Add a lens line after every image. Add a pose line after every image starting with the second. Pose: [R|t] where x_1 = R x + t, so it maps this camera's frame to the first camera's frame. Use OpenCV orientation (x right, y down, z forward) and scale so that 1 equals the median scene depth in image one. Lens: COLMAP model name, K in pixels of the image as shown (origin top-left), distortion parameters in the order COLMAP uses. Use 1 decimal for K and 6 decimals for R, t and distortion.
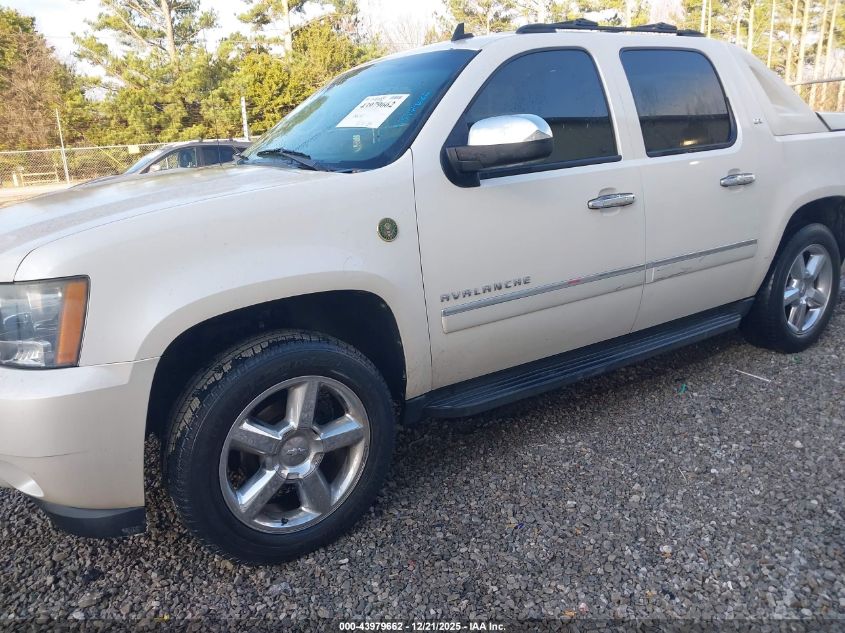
lens RADIAL K [[652.5, 0, 464.7], [0, 652.5, 323.3], [0, 0, 1]] dist [0.013935, -0.000008]
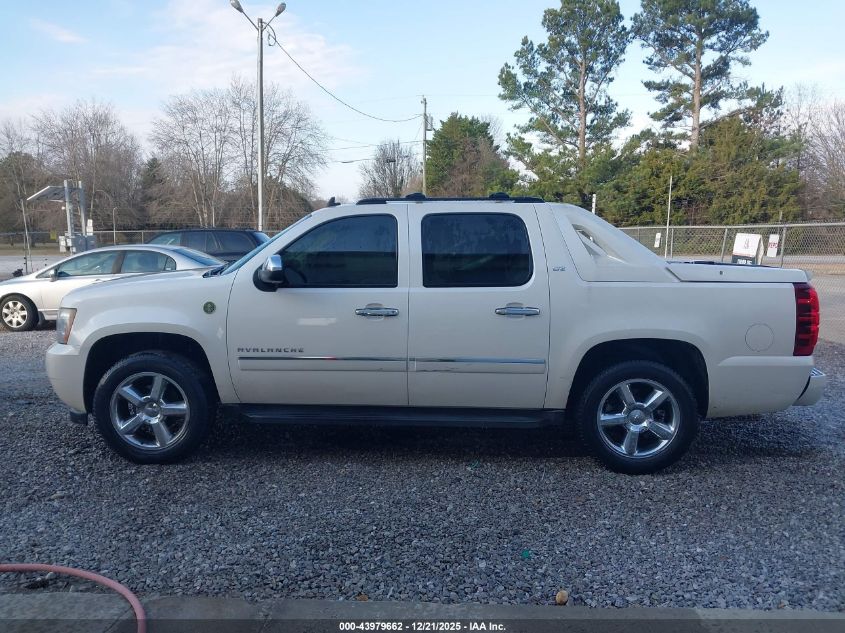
lens RADIAL K [[652.5, 0, 419.1], [0, 652.5, 315.2], [0, 0, 1]] dist [0.013935, -0.000008]
pose [[0.814959, 0.132282, -0.564220, 1.171659], [-0.211765, 0.974246, -0.077460, -0.081637], [0.539442, 0.182609, 0.821983, -0.202383]]
